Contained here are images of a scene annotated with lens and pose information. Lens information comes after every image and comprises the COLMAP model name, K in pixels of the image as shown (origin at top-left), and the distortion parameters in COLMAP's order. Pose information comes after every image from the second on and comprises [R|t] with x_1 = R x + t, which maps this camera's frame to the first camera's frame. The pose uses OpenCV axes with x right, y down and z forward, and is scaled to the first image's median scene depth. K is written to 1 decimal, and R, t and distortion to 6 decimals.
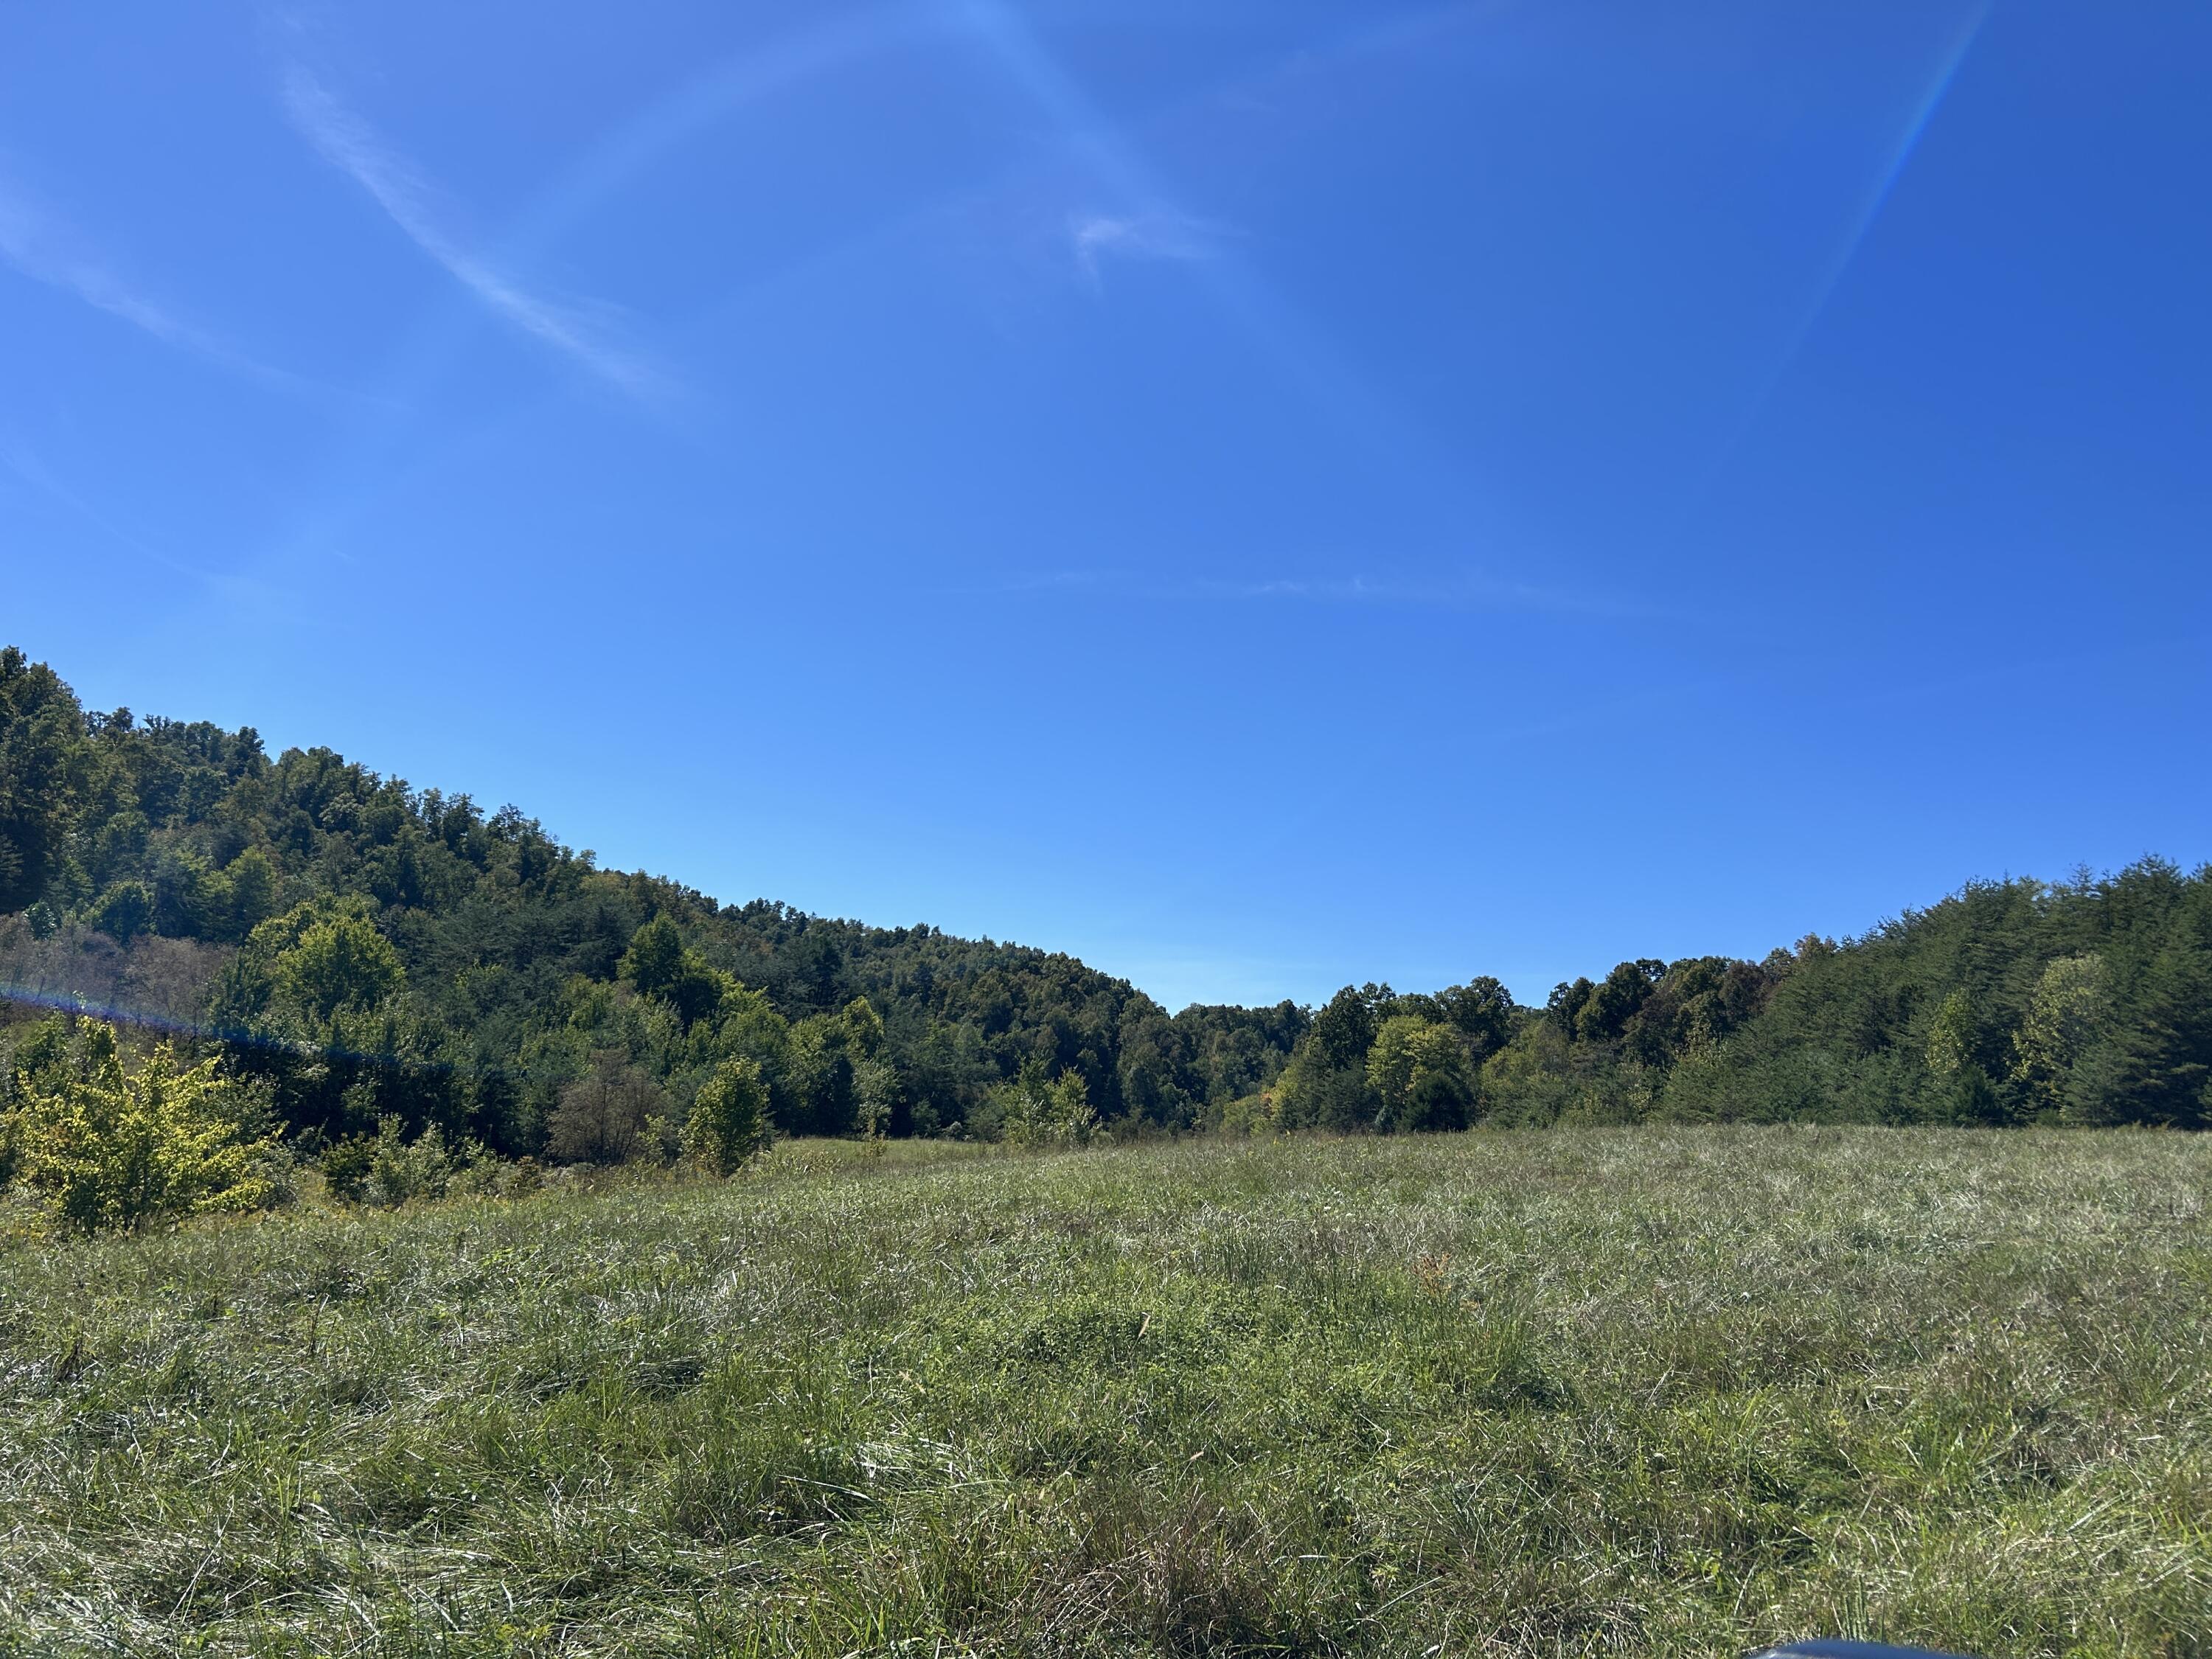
lens RADIAL K [[1642.8, 0, 1194.0], [0, 1642.8, 831.1], [0, 0, 1]] dist [0.061311, -0.074725]
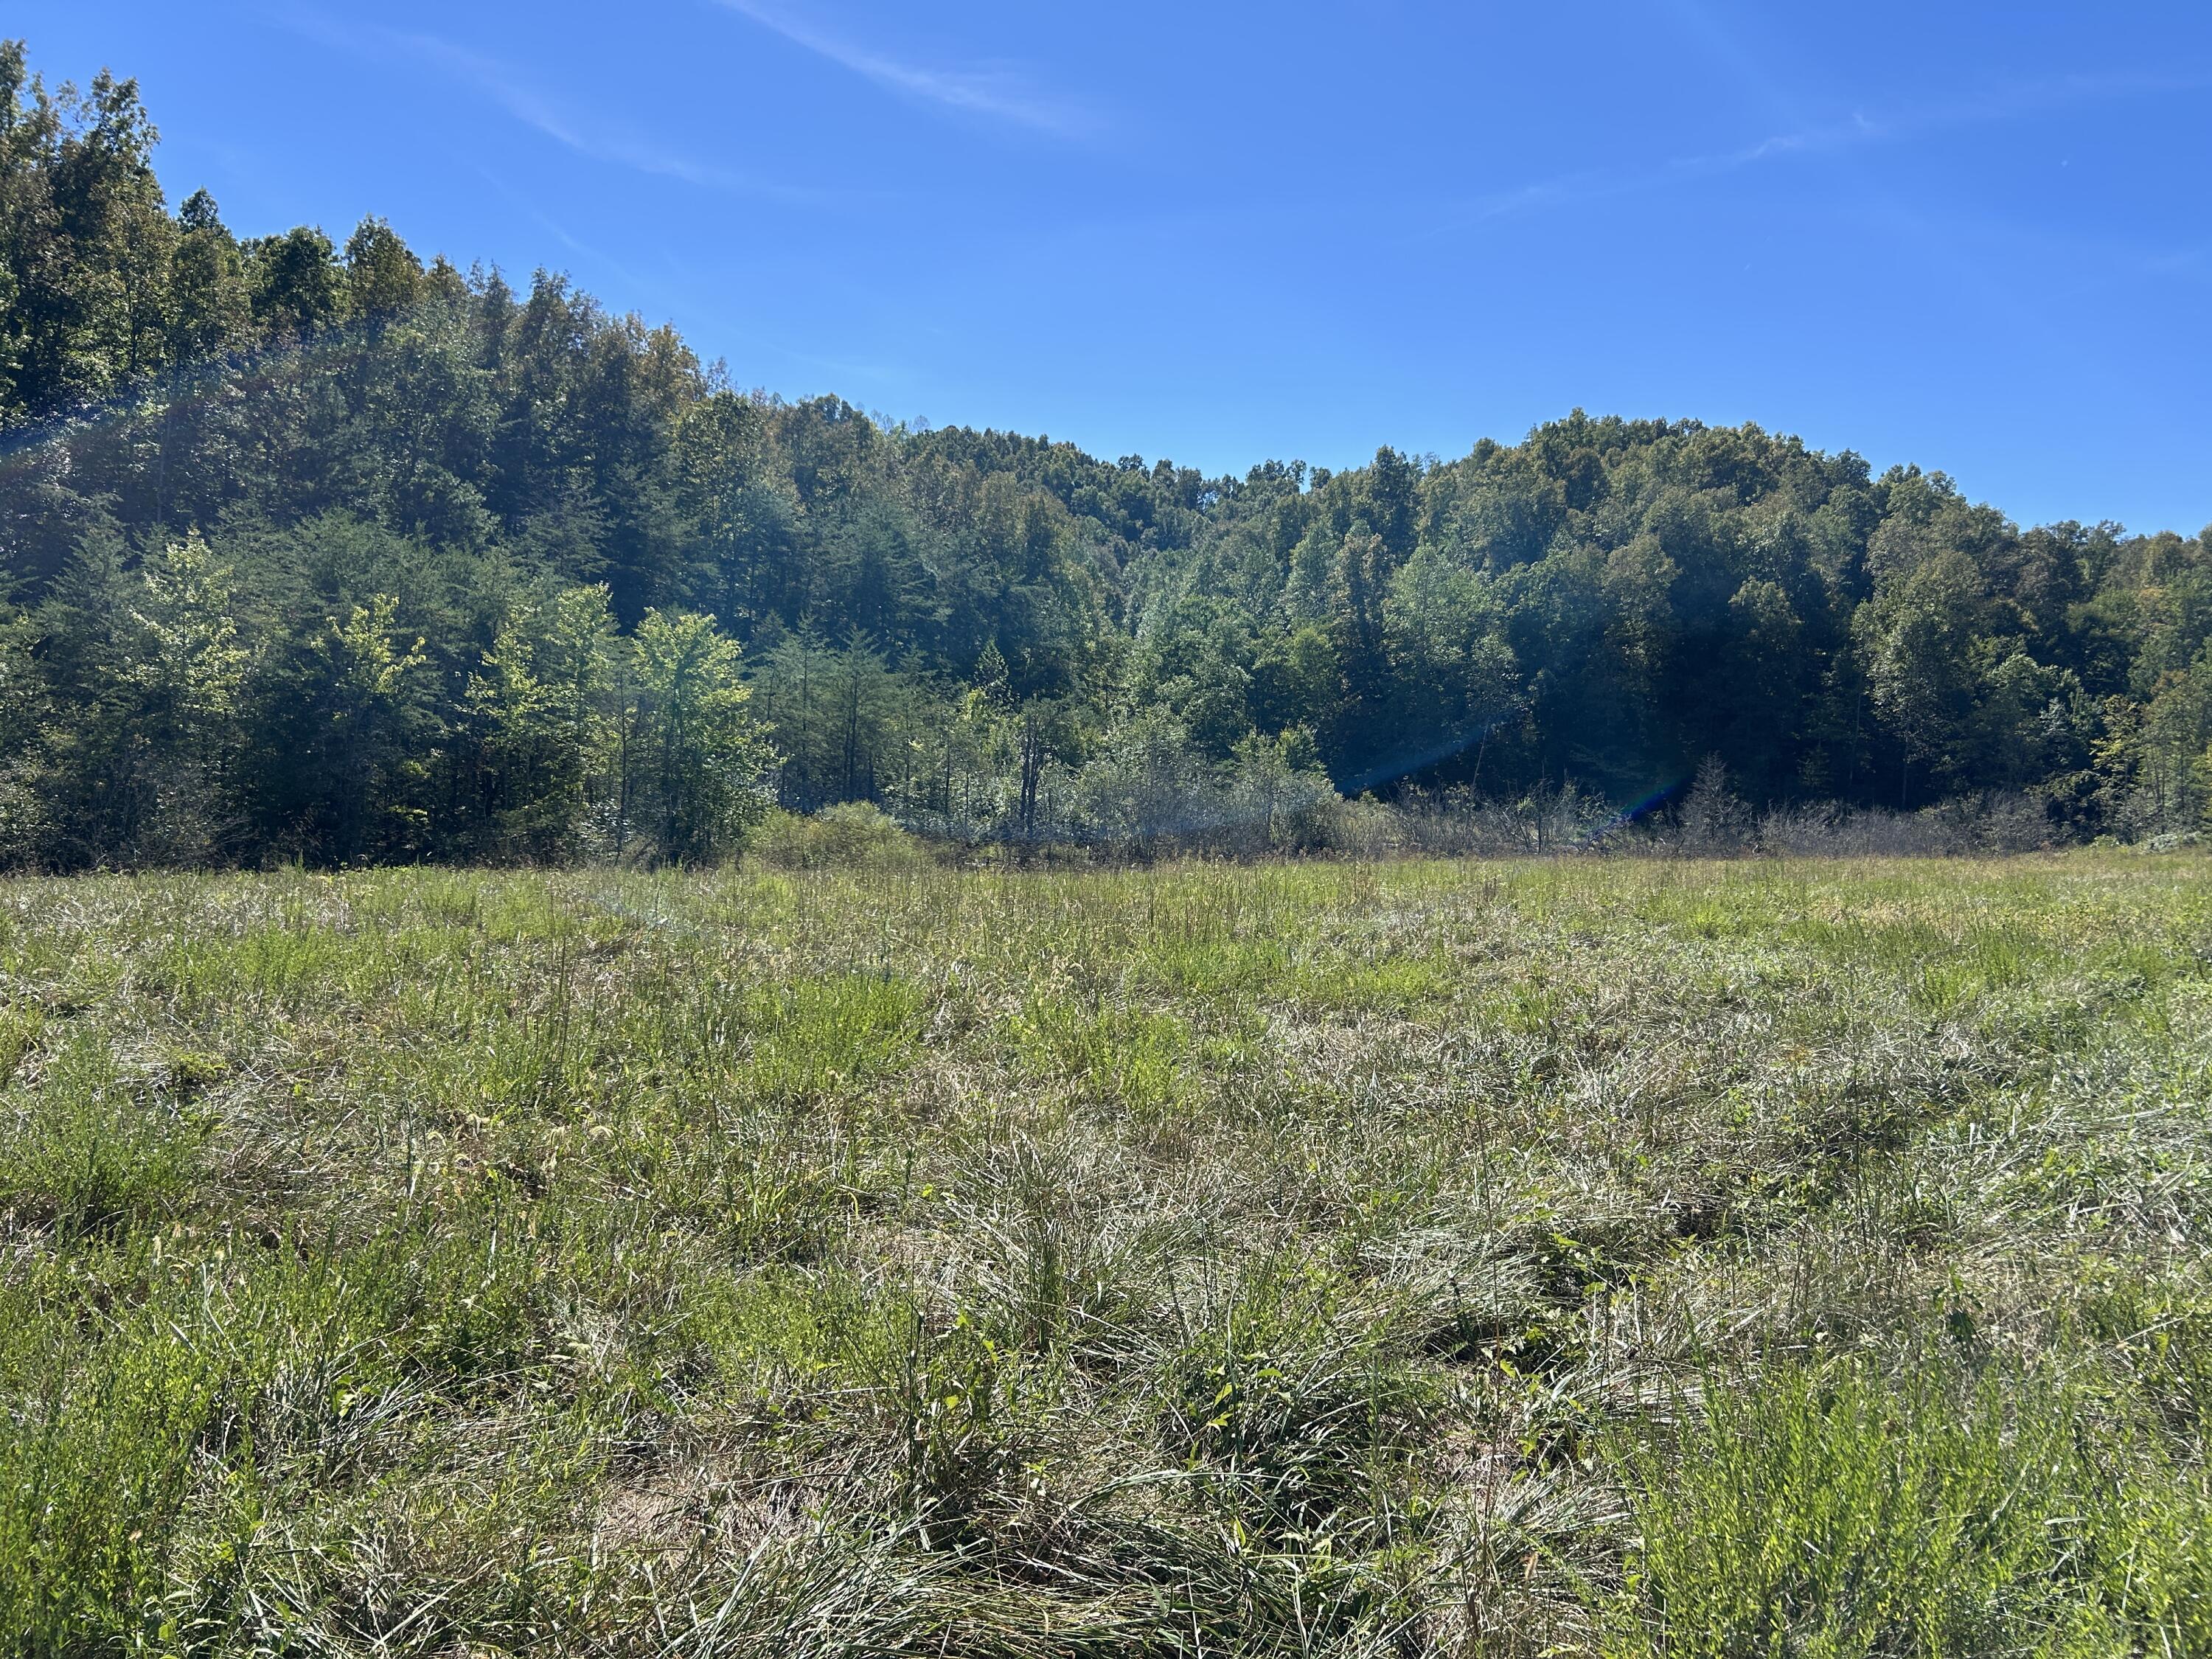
lens RADIAL K [[1642.8, 0, 1194.0], [0, 1642.8, 831.1], [0, 0, 1]] dist [0.061311, -0.074725]
pose [[0.879563, -0.055137, -0.472577, -0.003273], [0.142887, 0.978023, 0.151833, 0.108601], [0.453820, -0.201072, 0.868112, 0.582271]]
